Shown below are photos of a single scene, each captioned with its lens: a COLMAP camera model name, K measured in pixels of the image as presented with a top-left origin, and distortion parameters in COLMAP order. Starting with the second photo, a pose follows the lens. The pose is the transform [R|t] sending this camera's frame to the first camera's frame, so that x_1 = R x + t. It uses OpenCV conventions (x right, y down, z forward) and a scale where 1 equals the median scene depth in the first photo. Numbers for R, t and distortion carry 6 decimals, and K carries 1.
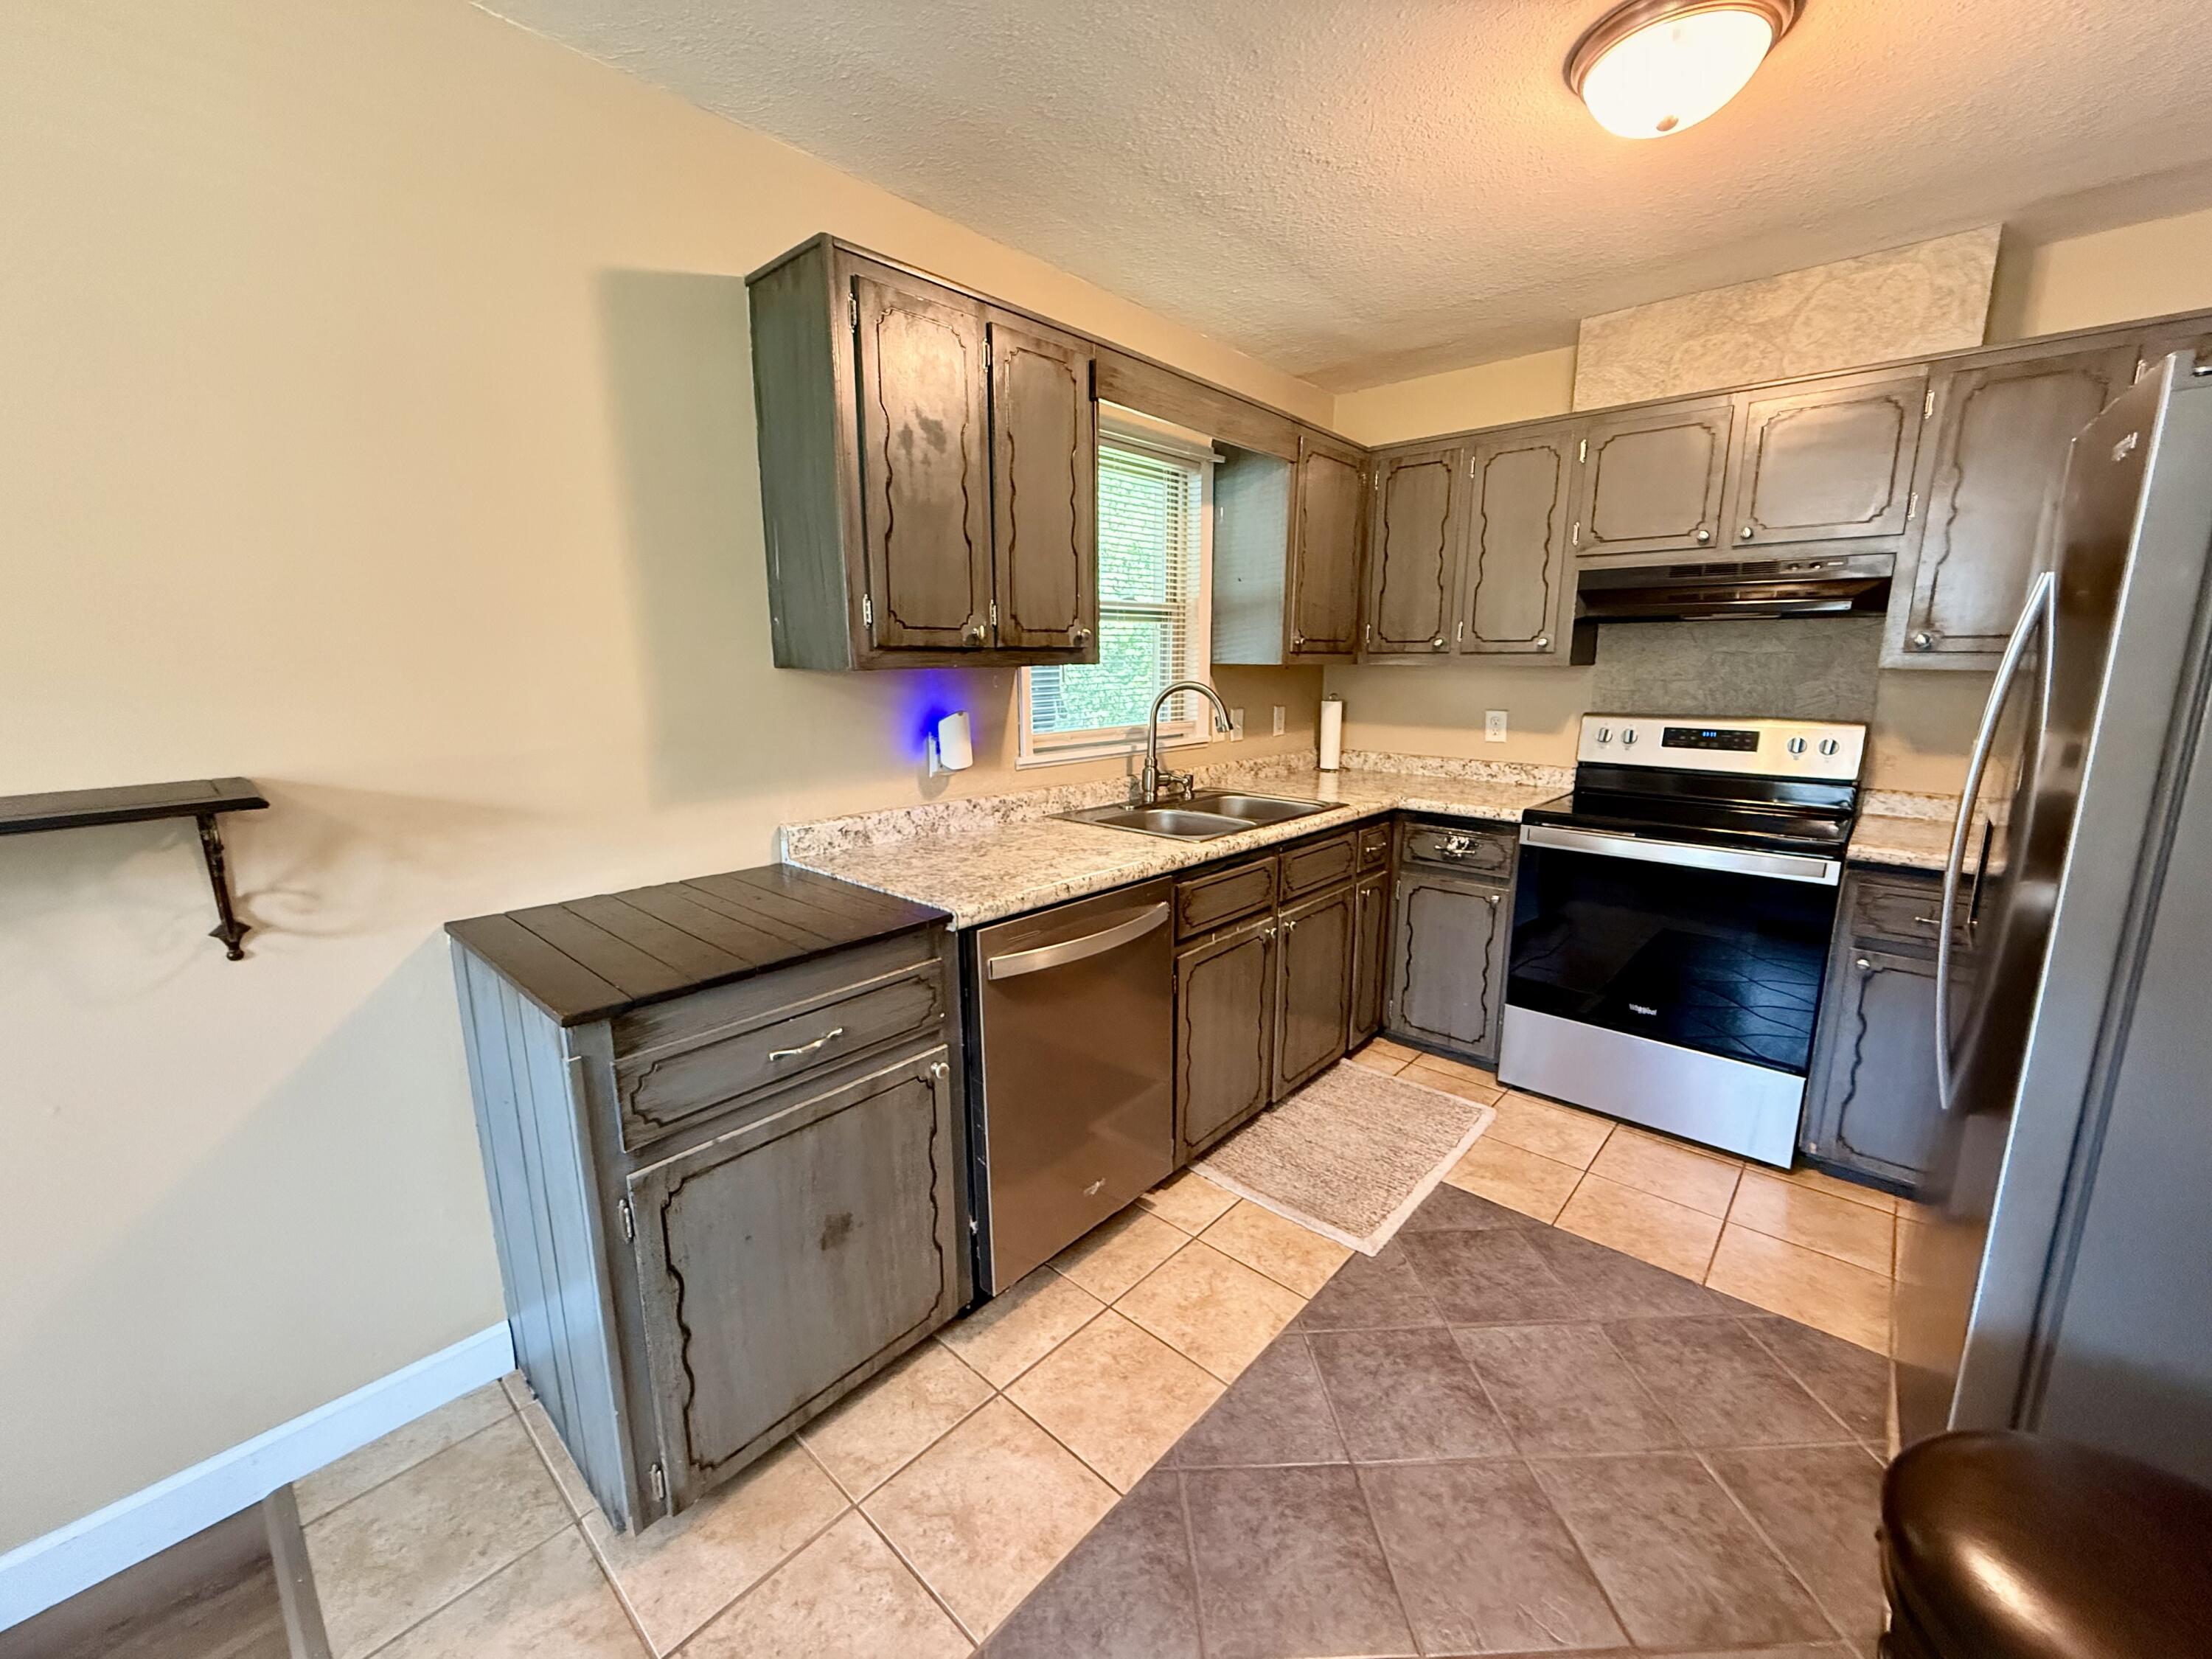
lens RADIAL K [[879.7, 0, 1099.3], [0, 879.7, 827.9], [0, 0, 1]] dist [-0.000584, -0.000391]
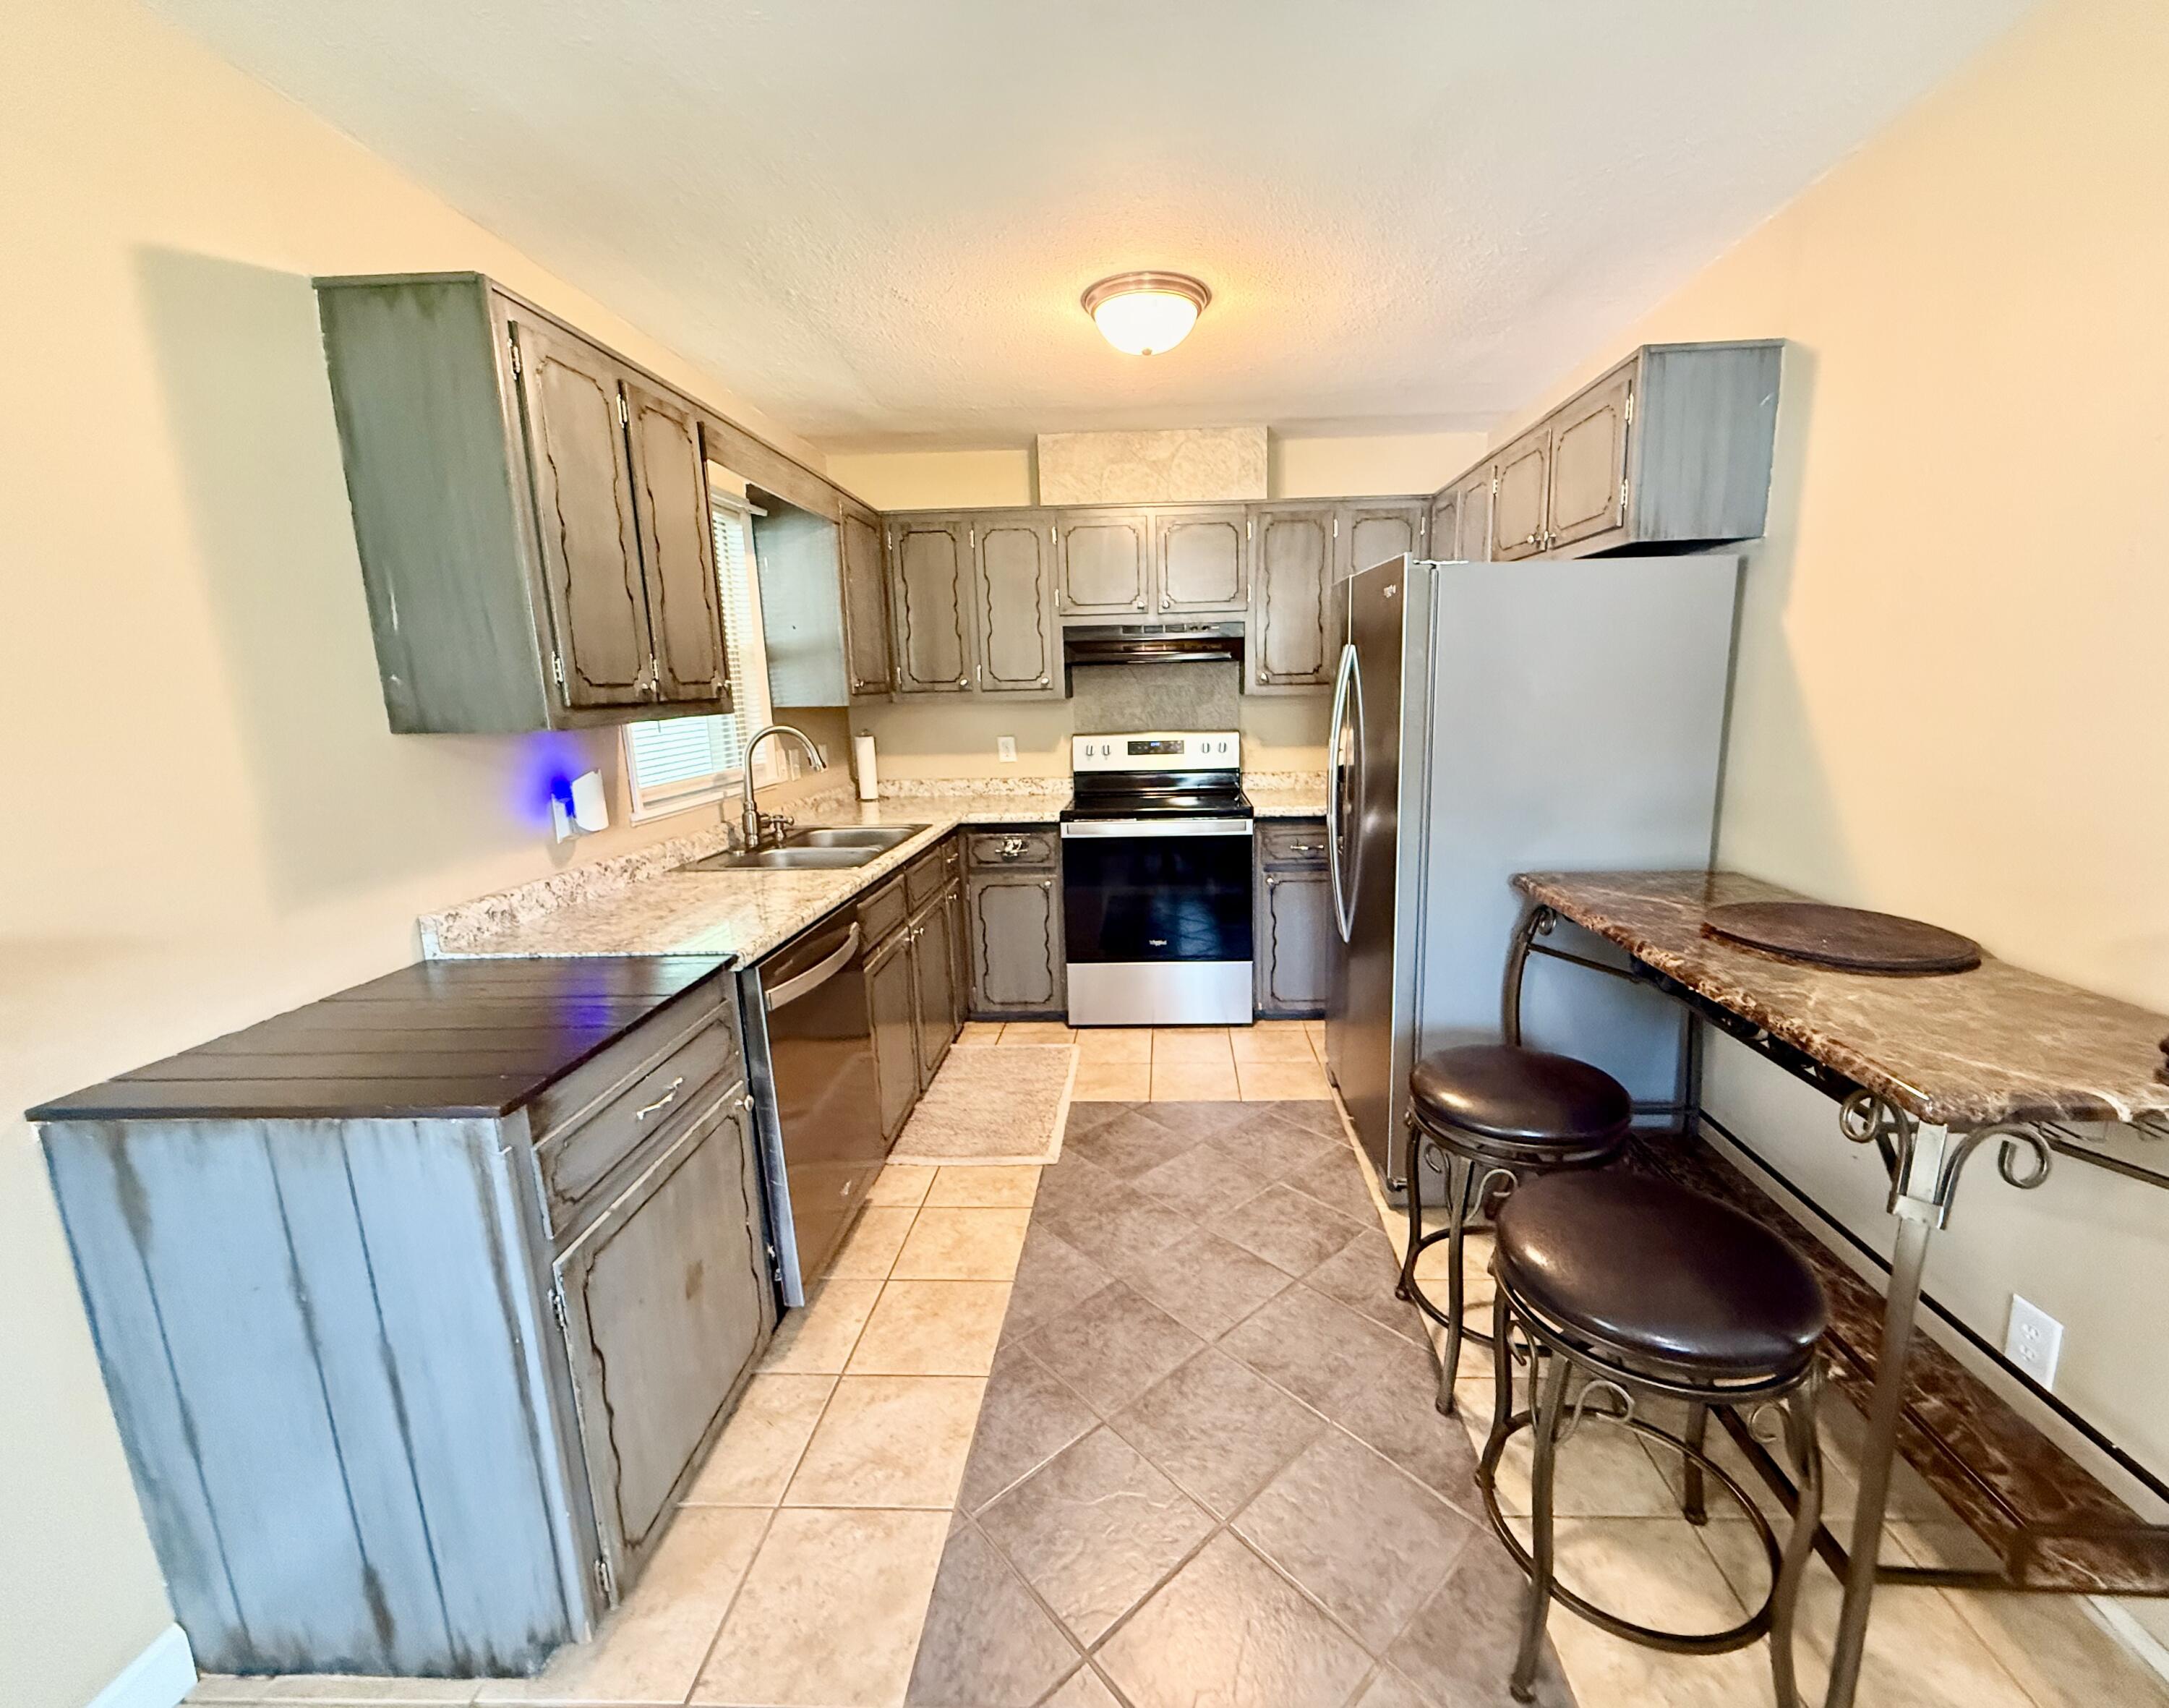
lens RADIAL K [[906.9, 0, 1132.7], [0, 906.9, 854.0], [0, 0, 1]] dist [-0.000066, -0.000191]
pose [[0.762510, -0.139460, 0.631767, -0.325828], [0.145934, 0.988400, 0.042051, 0.000958], [-0.630304, 0.060132, 0.774017, -0.106436]]
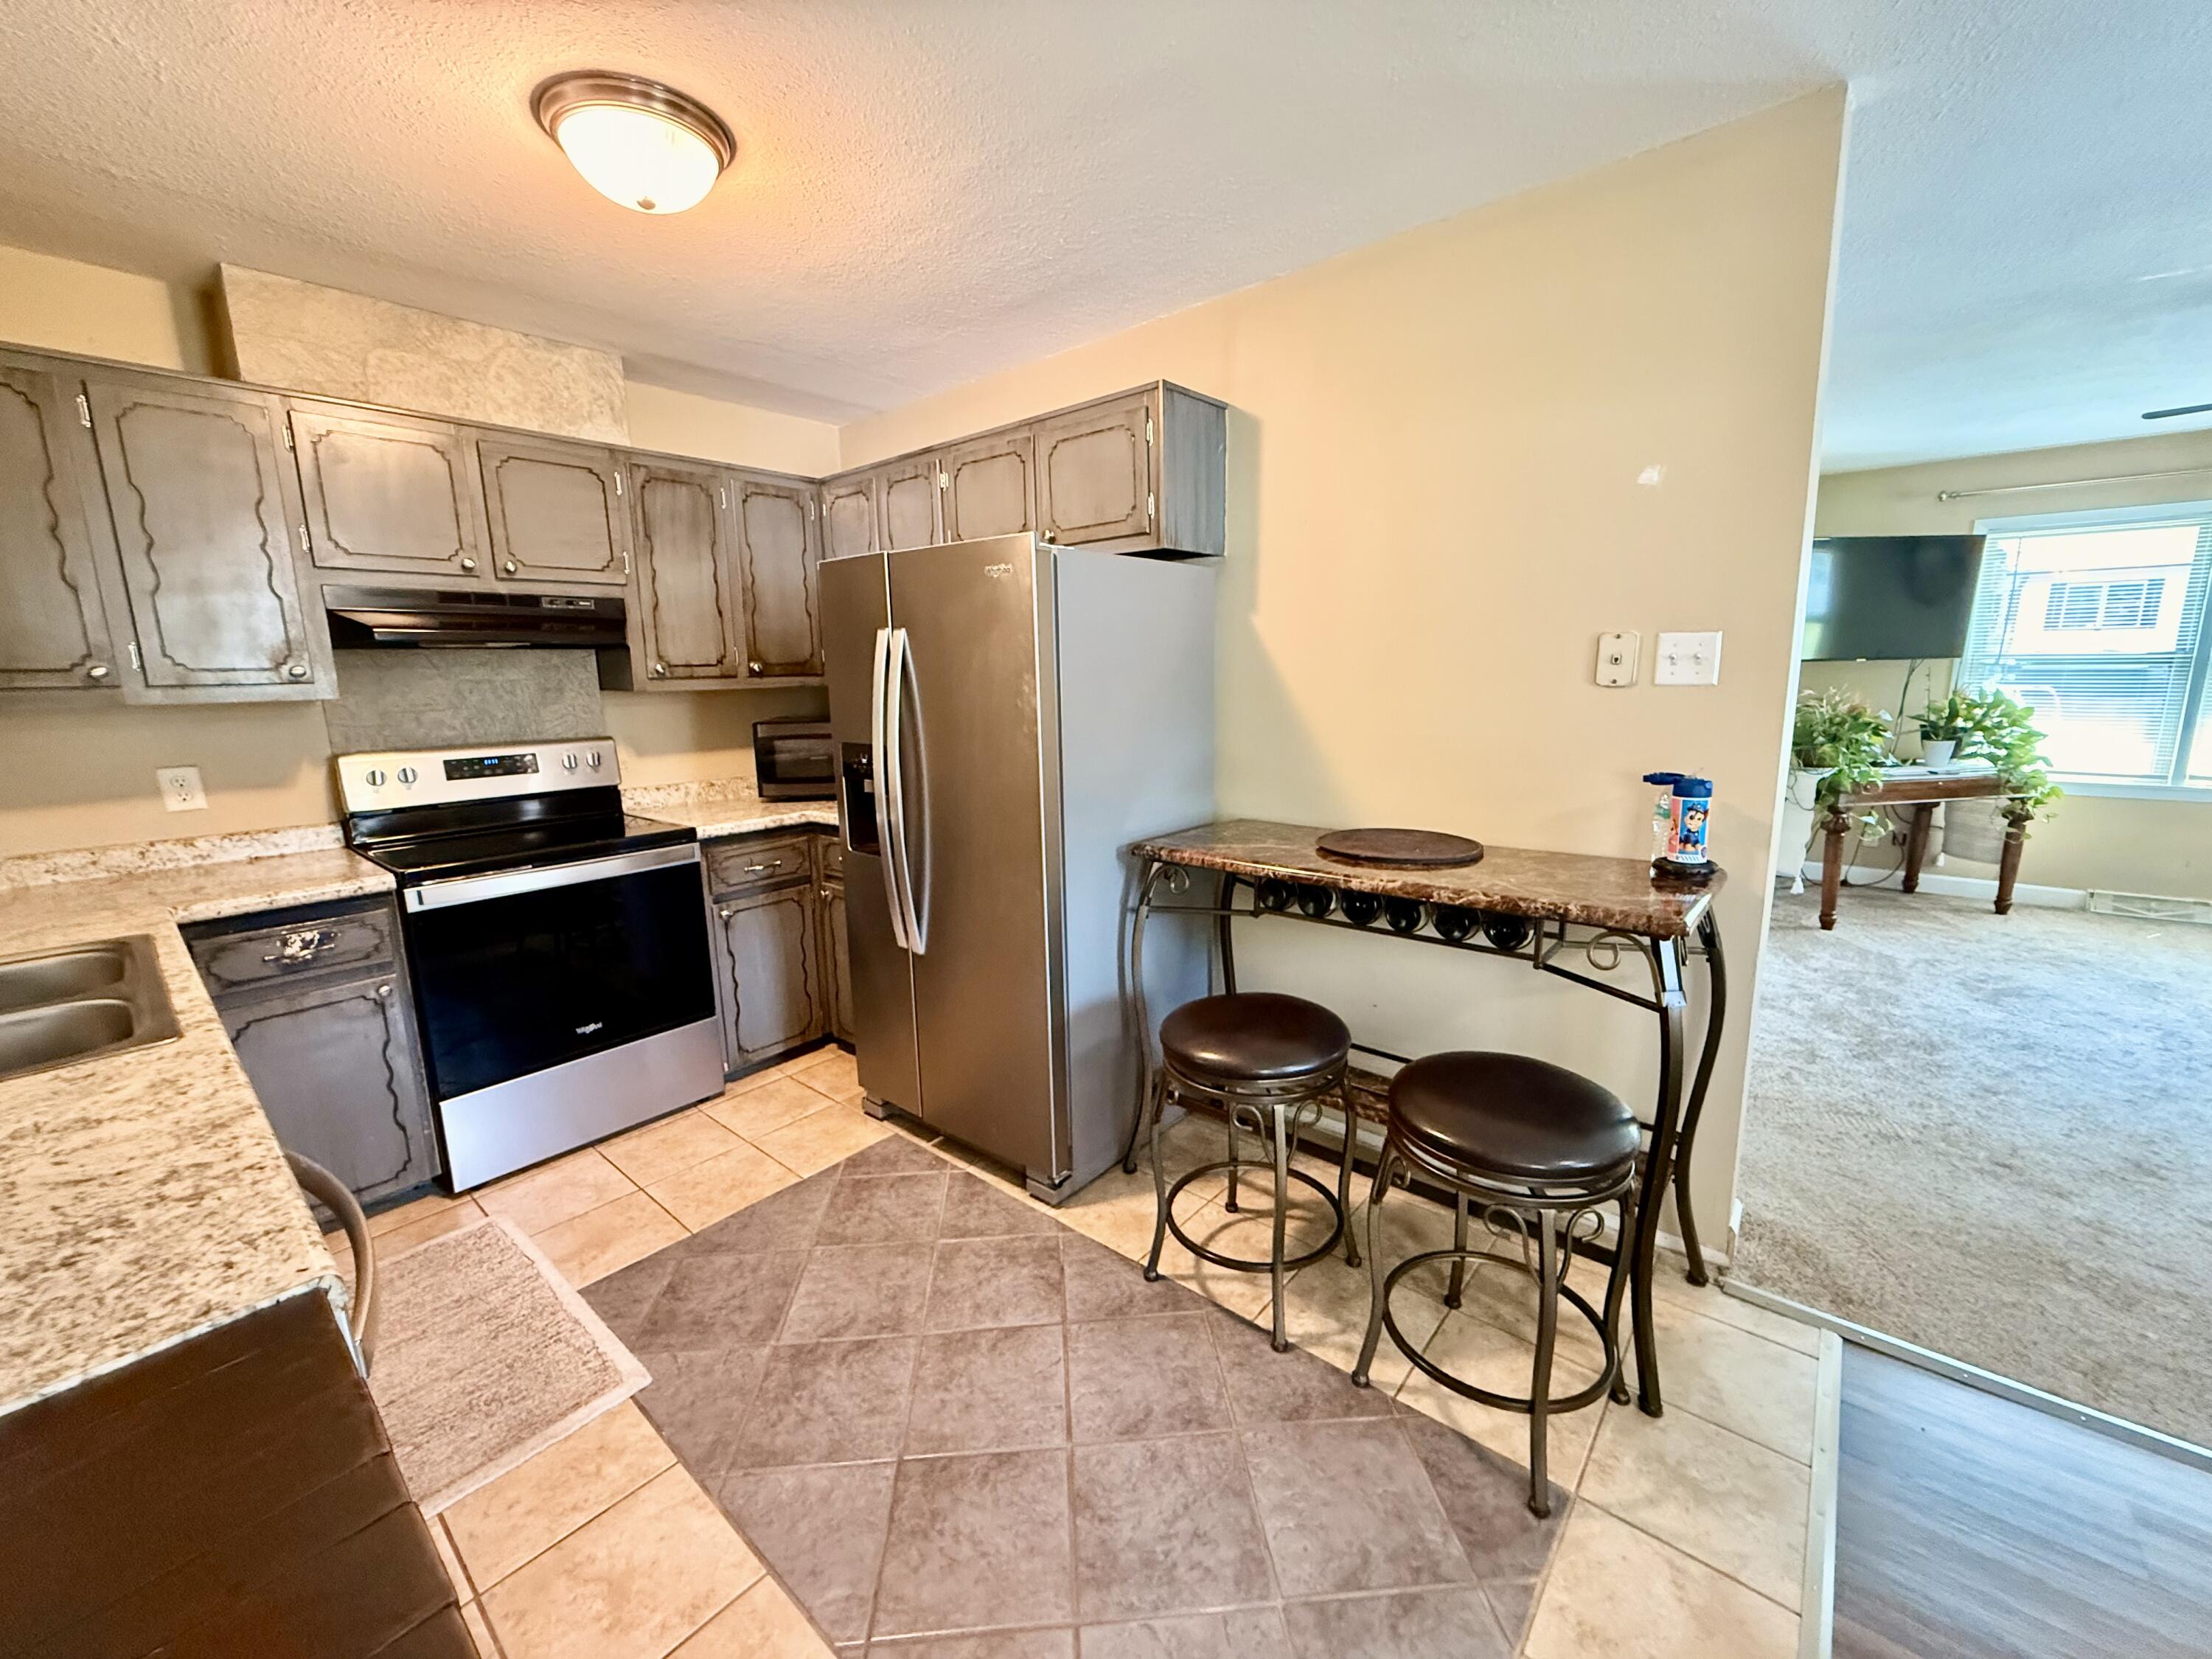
lens RADIAL K [[879.7, 0, 1099.3], [0, 879.7, 827.9], [0, 0, 1]] dist [-0.000584, -0.000391]
pose [[-0.029391, -0.177298, 0.983718, -0.387554], [0.209048, 0.961290, 0.179502, -0.081459], [-0.977464, 0.210920, 0.008810, 0.388375]]
